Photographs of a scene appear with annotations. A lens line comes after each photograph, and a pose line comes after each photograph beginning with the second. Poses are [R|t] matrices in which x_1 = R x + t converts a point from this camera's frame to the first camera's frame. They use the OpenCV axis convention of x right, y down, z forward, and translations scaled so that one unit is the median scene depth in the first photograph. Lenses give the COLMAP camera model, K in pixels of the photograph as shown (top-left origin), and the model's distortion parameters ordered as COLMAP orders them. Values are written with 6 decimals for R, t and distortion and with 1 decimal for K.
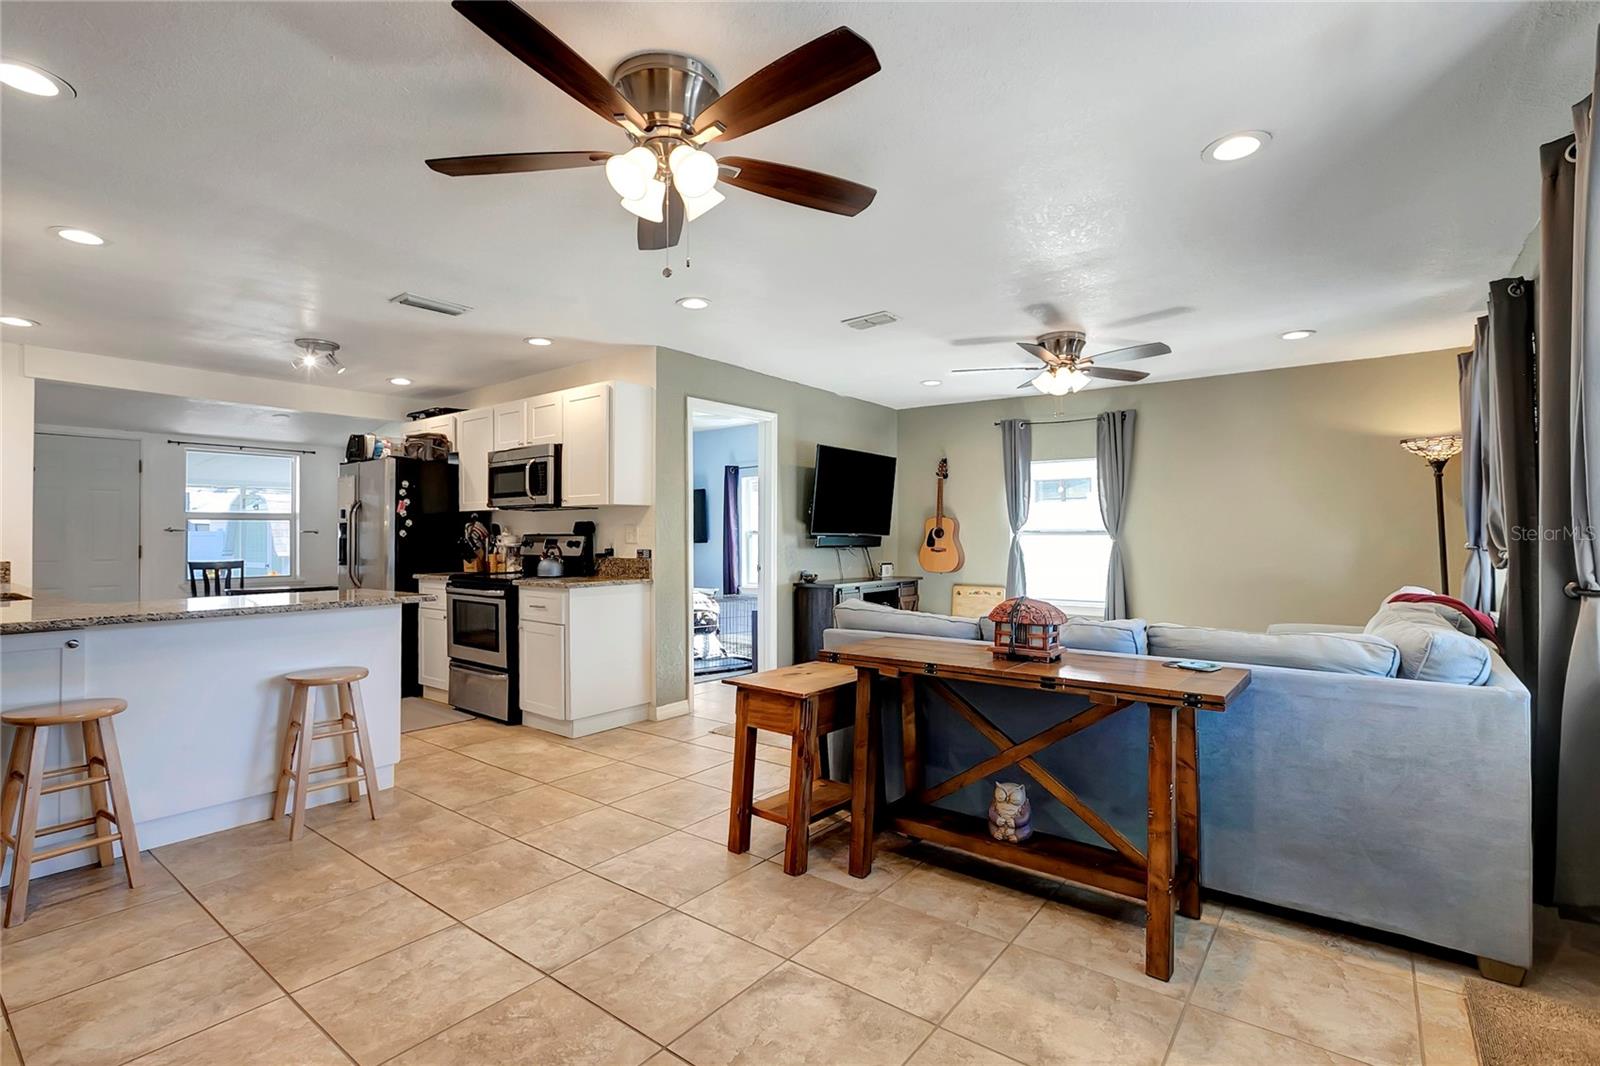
lens RADIAL K [[733.5, 0, 780.9], [0, 733.5, 521.2], [0, 0, 1]] dist [-0.027050, 0.014999]
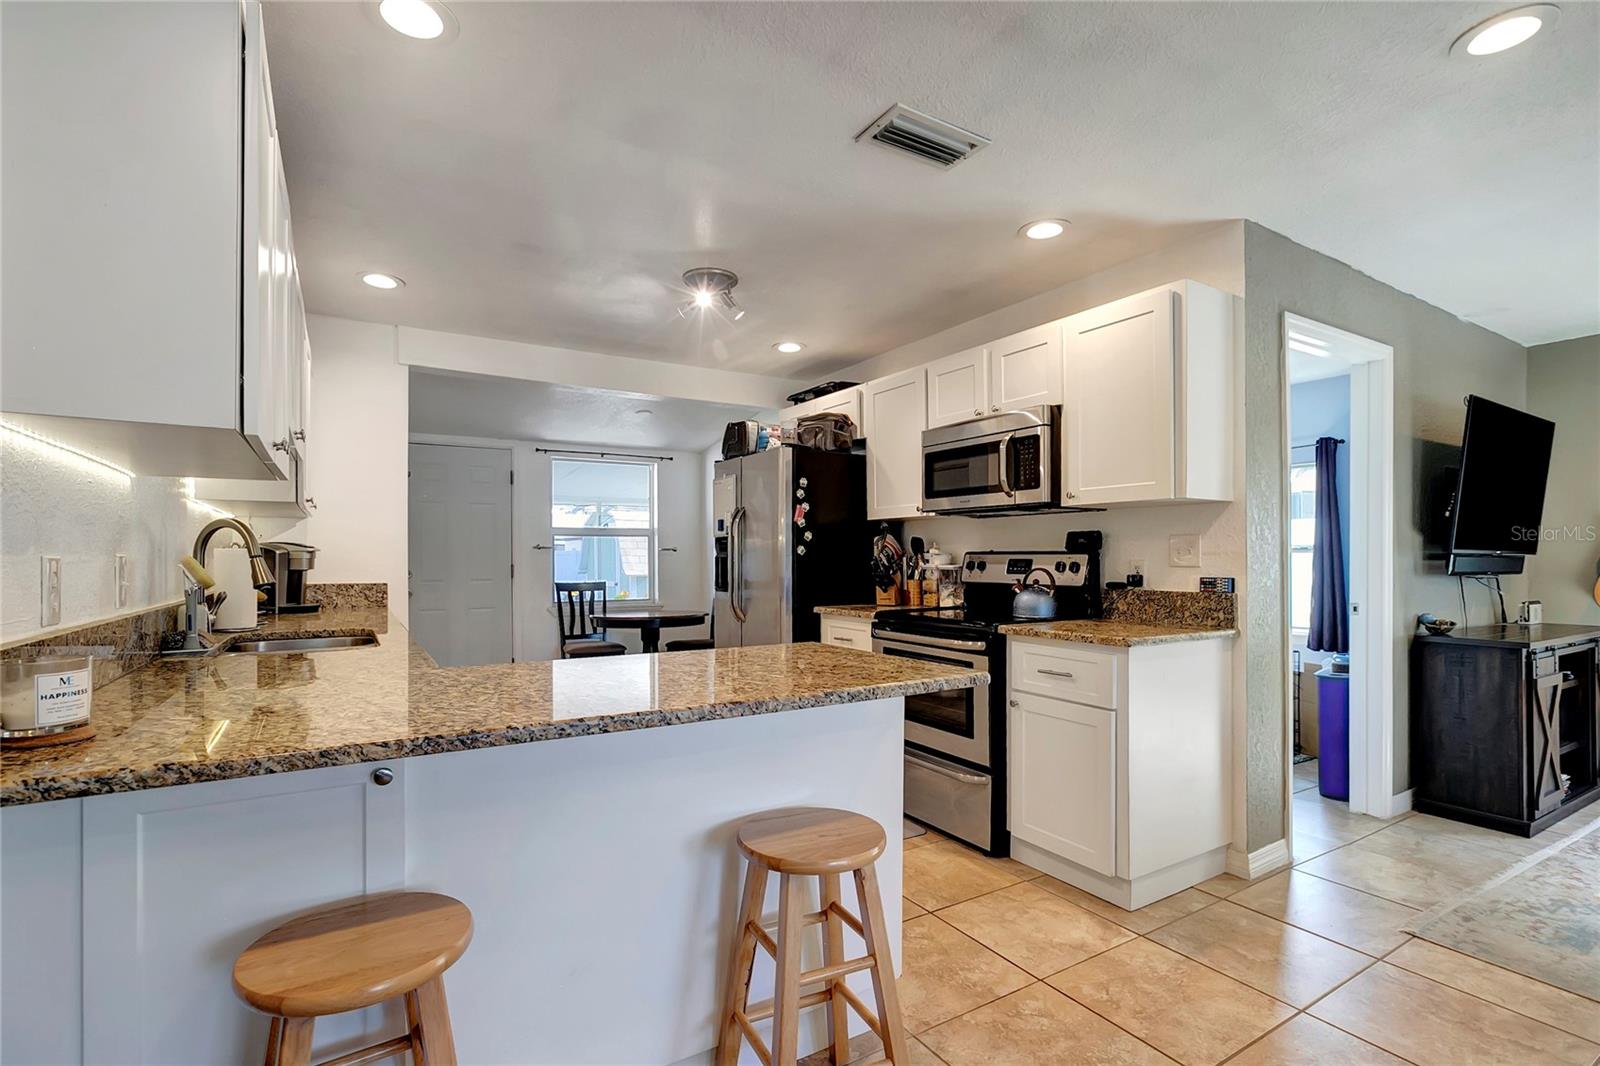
lens RADIAL K [[740.9, 0, 798.8], [0, 740.9, 552.9], [0, 0, 1]] dist [-0.039214, 0.015470]
pose [[0.936307, 0.001449, -0.351179, -0.262113], [0.004250, 0.999872, 0.015456, 0.007828], [0.351157, -0.015964, 0.936181, 0.307631]]
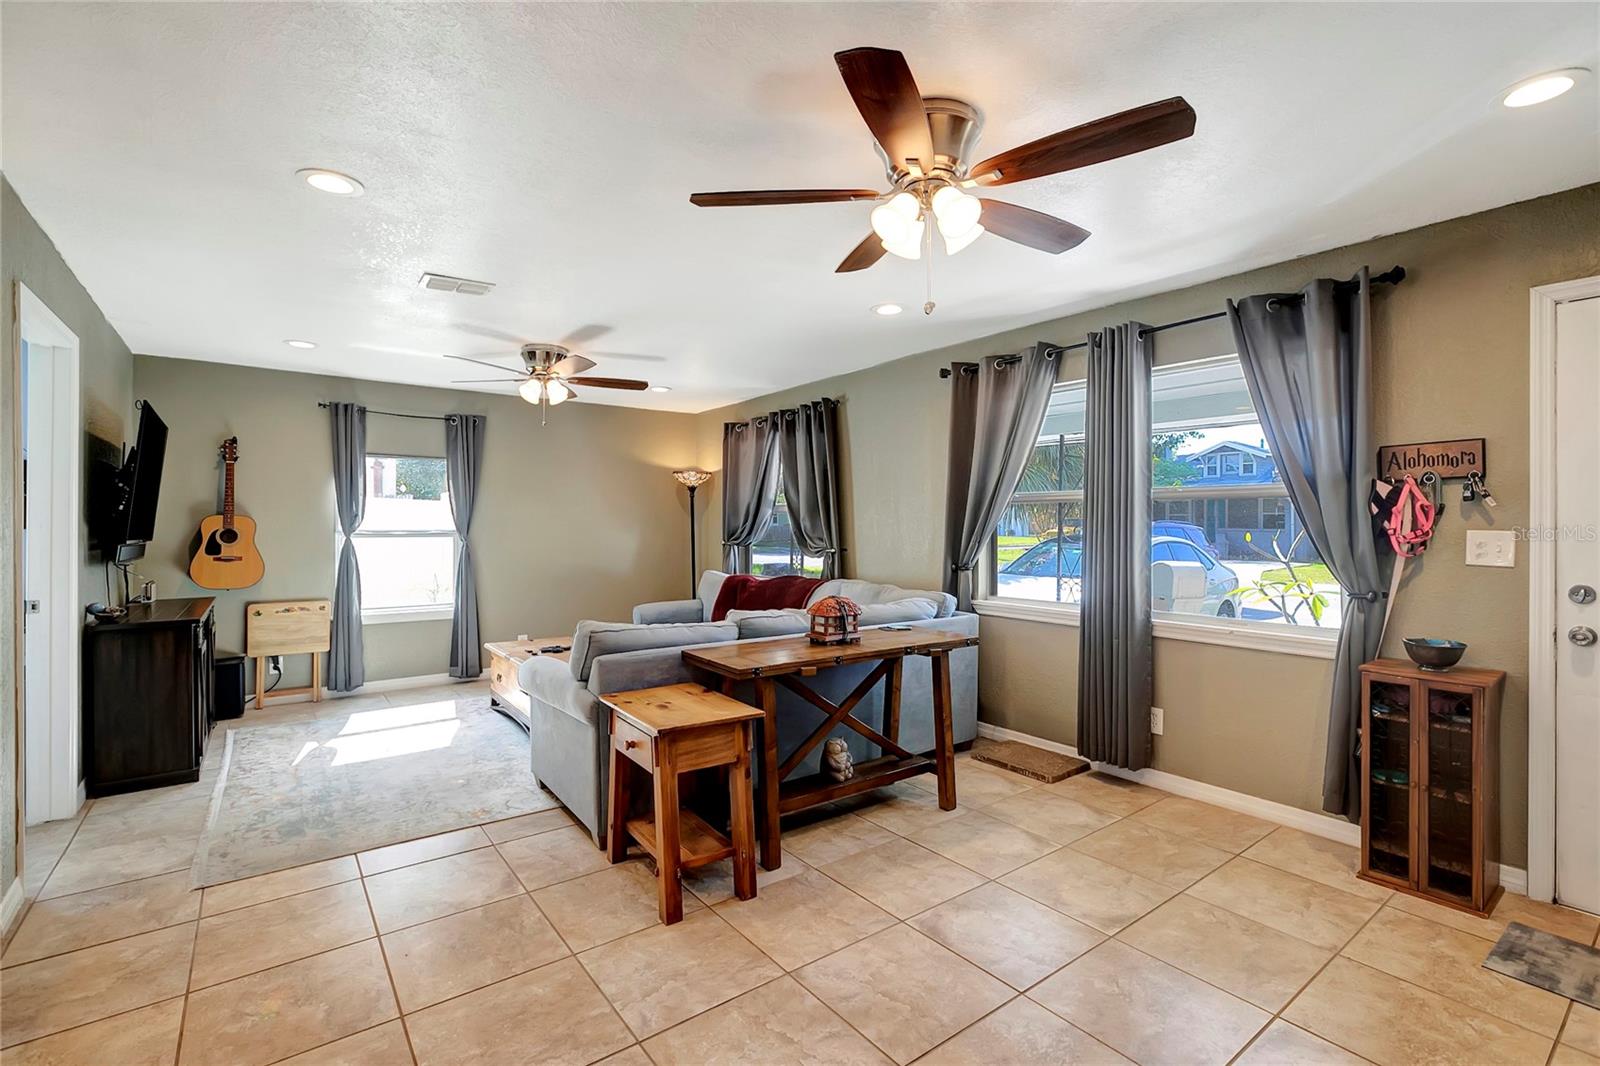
lens RADIAL K [[733.5, 0, 780.9], [0, 733.5, 521.2], [0, 0, 1]] dist [-0.027050, 0.014999]
pose [[0.273171, 0.004426, 0.961955, -0.431965], [-0.019070, 0.999818, 0.000816, -0.013026], [-0.961776, -0.018567, 0.273205, 0.326021]]
